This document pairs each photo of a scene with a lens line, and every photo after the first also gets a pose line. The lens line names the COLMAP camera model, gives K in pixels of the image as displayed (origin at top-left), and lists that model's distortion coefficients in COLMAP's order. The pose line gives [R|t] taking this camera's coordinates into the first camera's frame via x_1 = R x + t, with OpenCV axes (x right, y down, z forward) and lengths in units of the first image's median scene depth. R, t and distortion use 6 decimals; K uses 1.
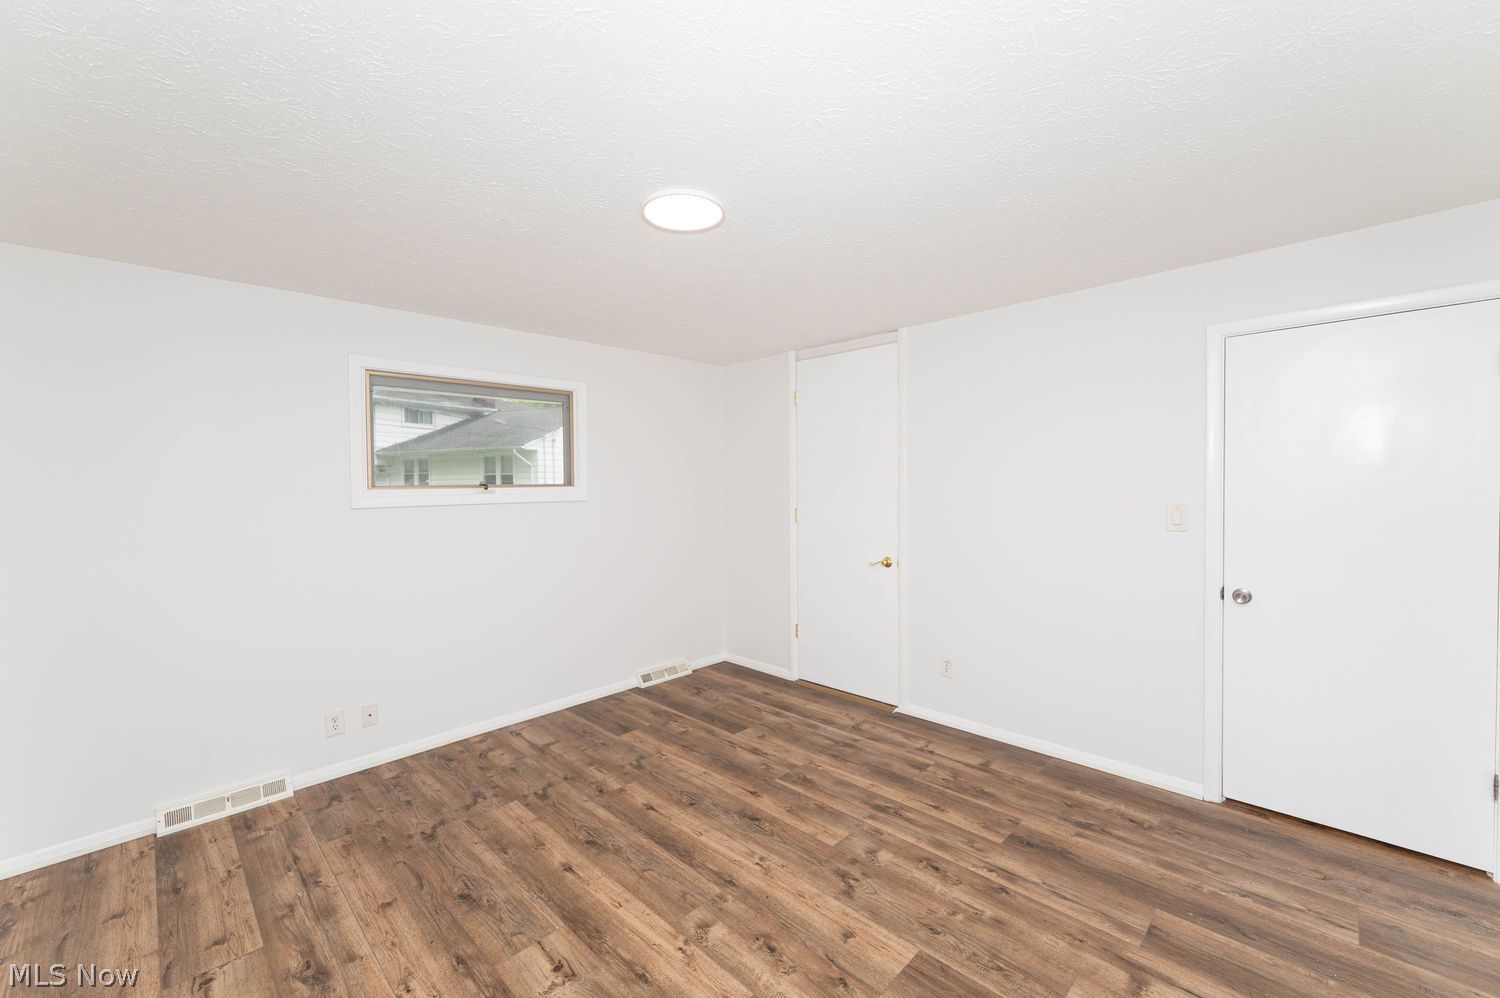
lens RADIAL K [[592.7, 0, 751.2], [0, 592.7, 497.3], [0, 0, 1]] dist [-0.000573, 0.000095]
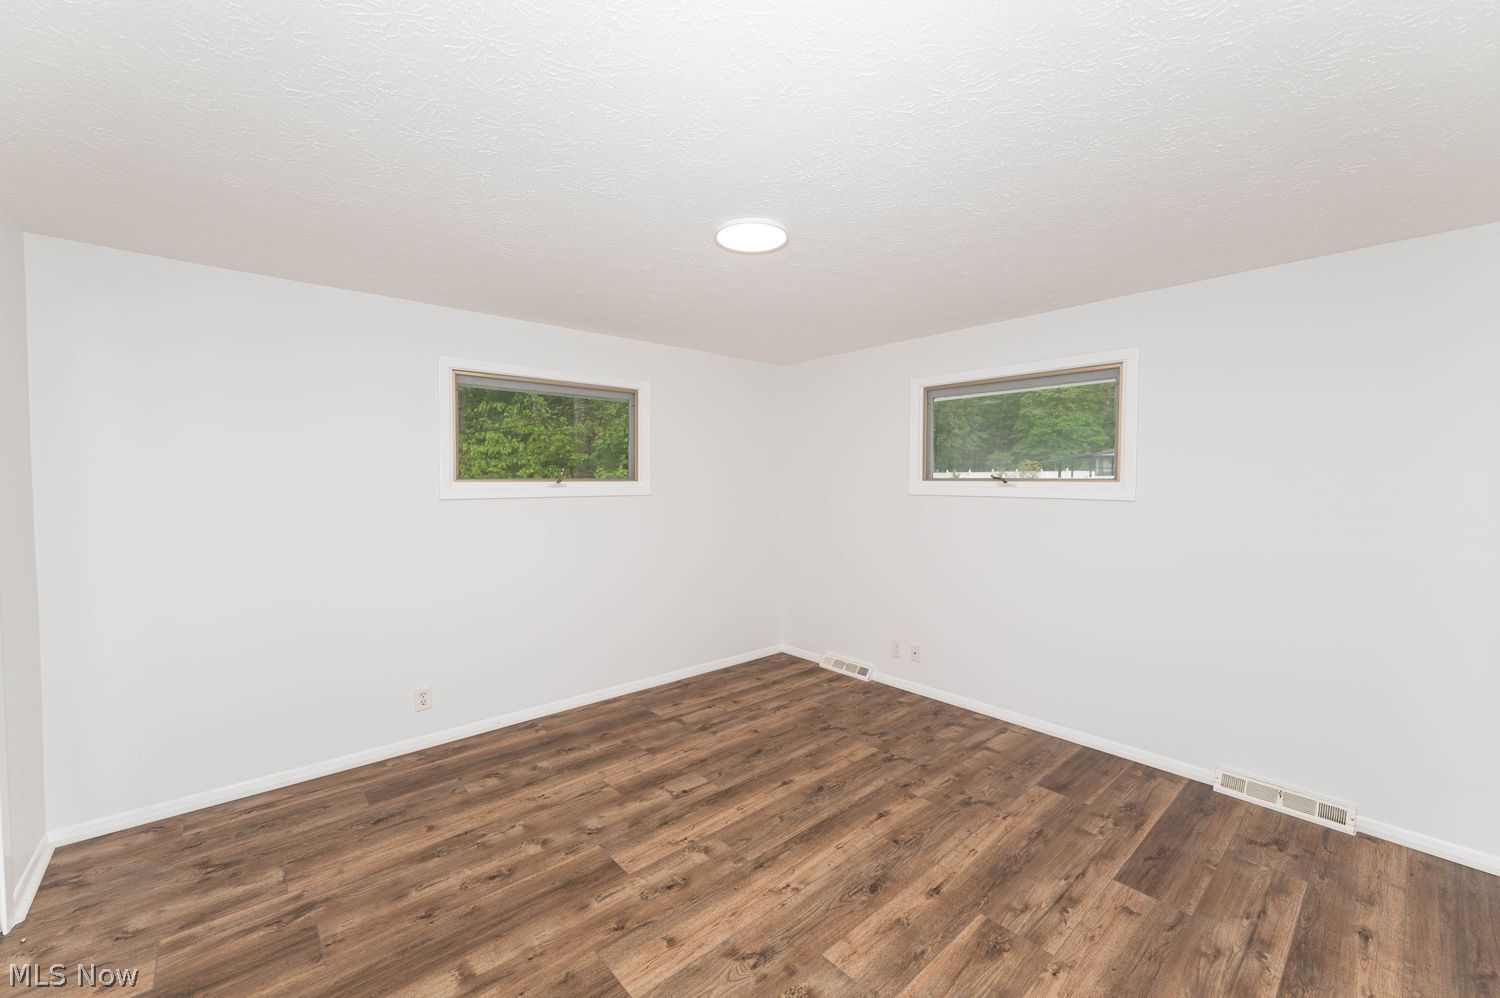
lens RADIAL K [[613.6, 0, 753.5], [0, 613.6, 474.2], [0, 0, 1]] dist [0.000334, 0.000089]
pose [[-0.074281, 0.007809, -0.997207, 0.801095], [-0.026097, 0.999612, 0.009772, -0.026868], [0.996896, 0.026750, -0.074049, 0.829078]]
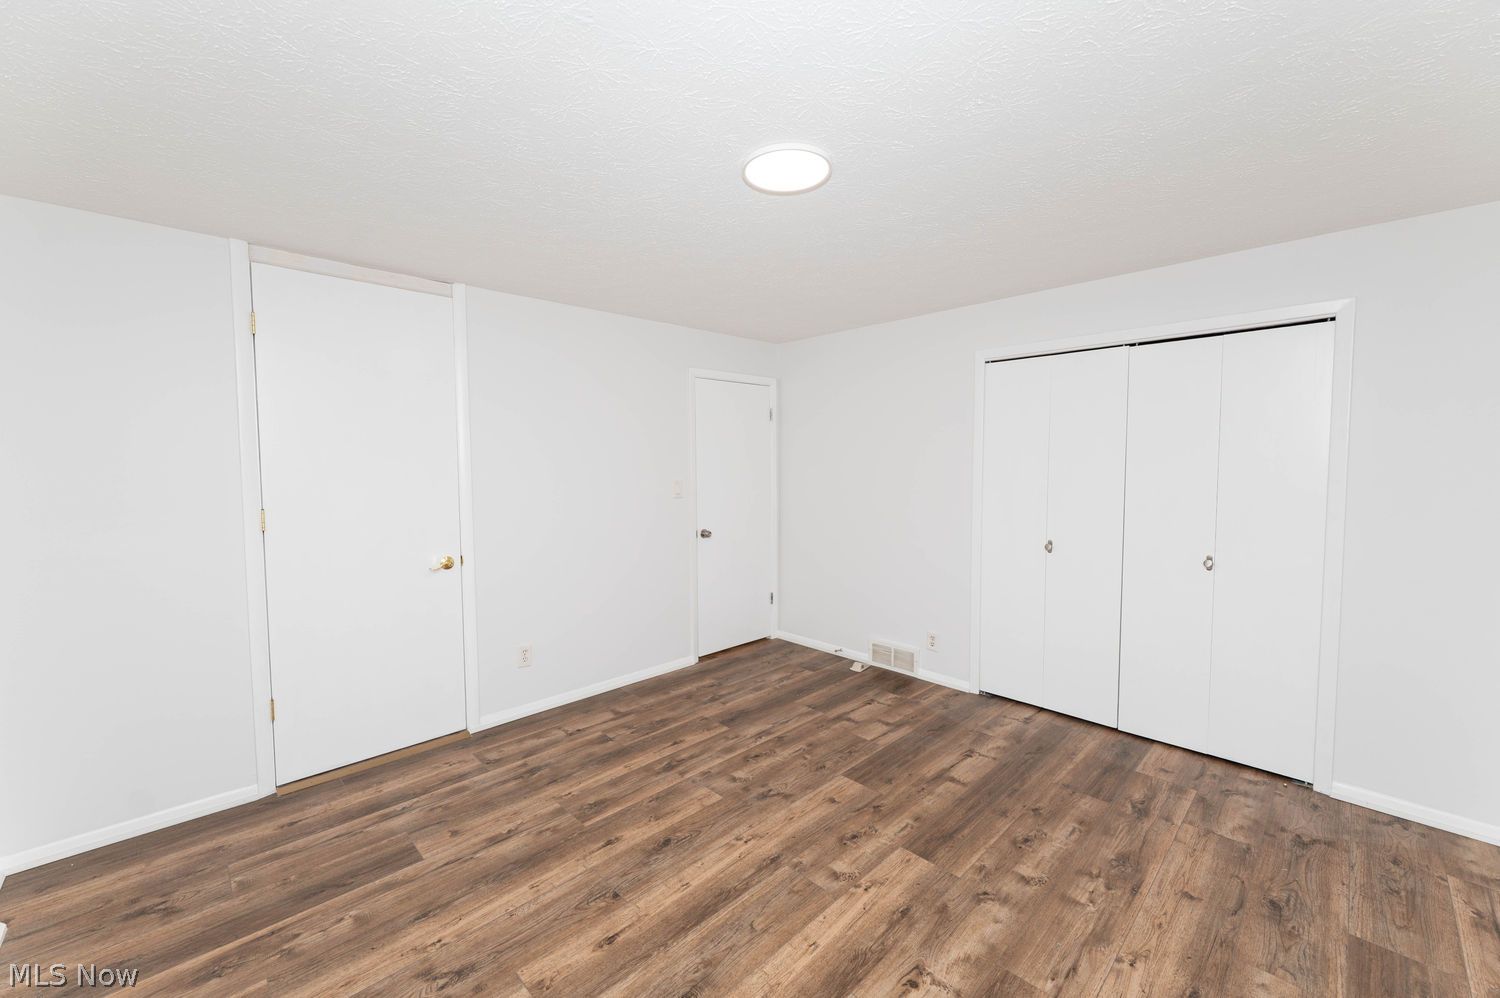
lens RADIAL K [[592.7, 0, 751.2], [0, 592.7, 497.3], [0, 0, 1]] dist [-0.000573, 0.000095]
pose [[0.028589, -0.046161, 0.998525, -0.789311], [0.030314, 0.998514, 0.045292, -0.001485], [-0.999131, 0.028975, 0.029946, 0.783124]]
